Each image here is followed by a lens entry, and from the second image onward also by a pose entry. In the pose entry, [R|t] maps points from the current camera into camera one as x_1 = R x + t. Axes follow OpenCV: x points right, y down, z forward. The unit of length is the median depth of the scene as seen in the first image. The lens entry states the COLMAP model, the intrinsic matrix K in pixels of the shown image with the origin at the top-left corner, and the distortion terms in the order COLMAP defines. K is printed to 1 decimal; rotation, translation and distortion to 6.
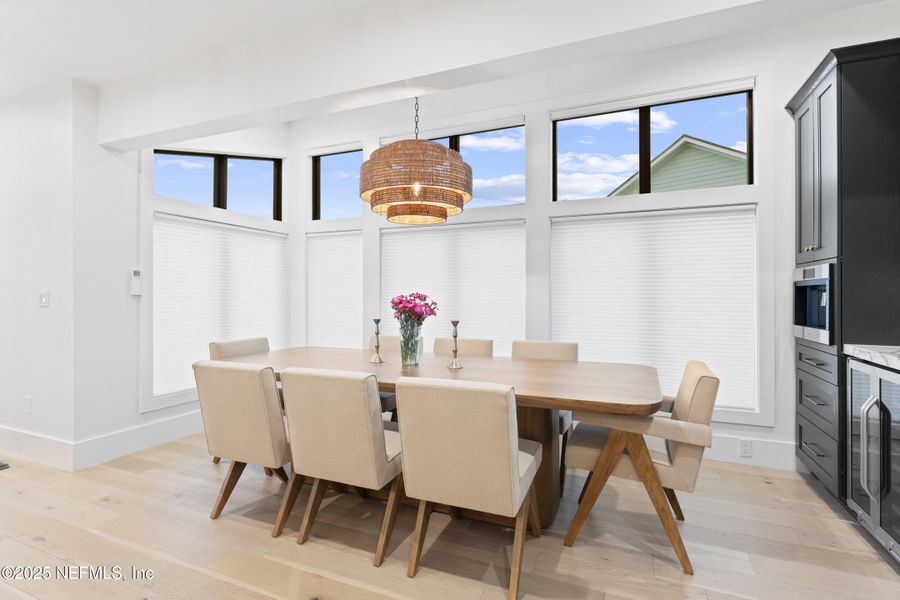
lens RADIAL K [[436.2, 0, 450.4], [0, 436.2, 294.7], [0, 0, 1]] dist [-0.000829, -0.000097]
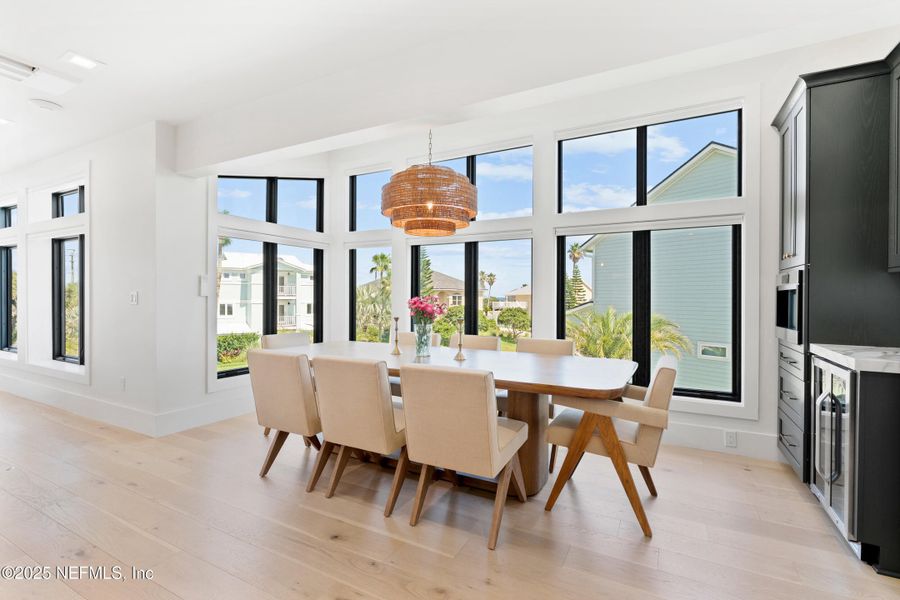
lens RADIAL K [[411.7, 0, 450.0], [0, 411.7, 300.0], [0, 0, 1]] dist [-0.001237, -0.000188]
pose [[0.996027, 0.005320, -0.088891, 0.083964], [-0.004695, 0.999963, 0.007236, 0.000426], [0.088926, -0.006790, 0.996015, -0.106440]]
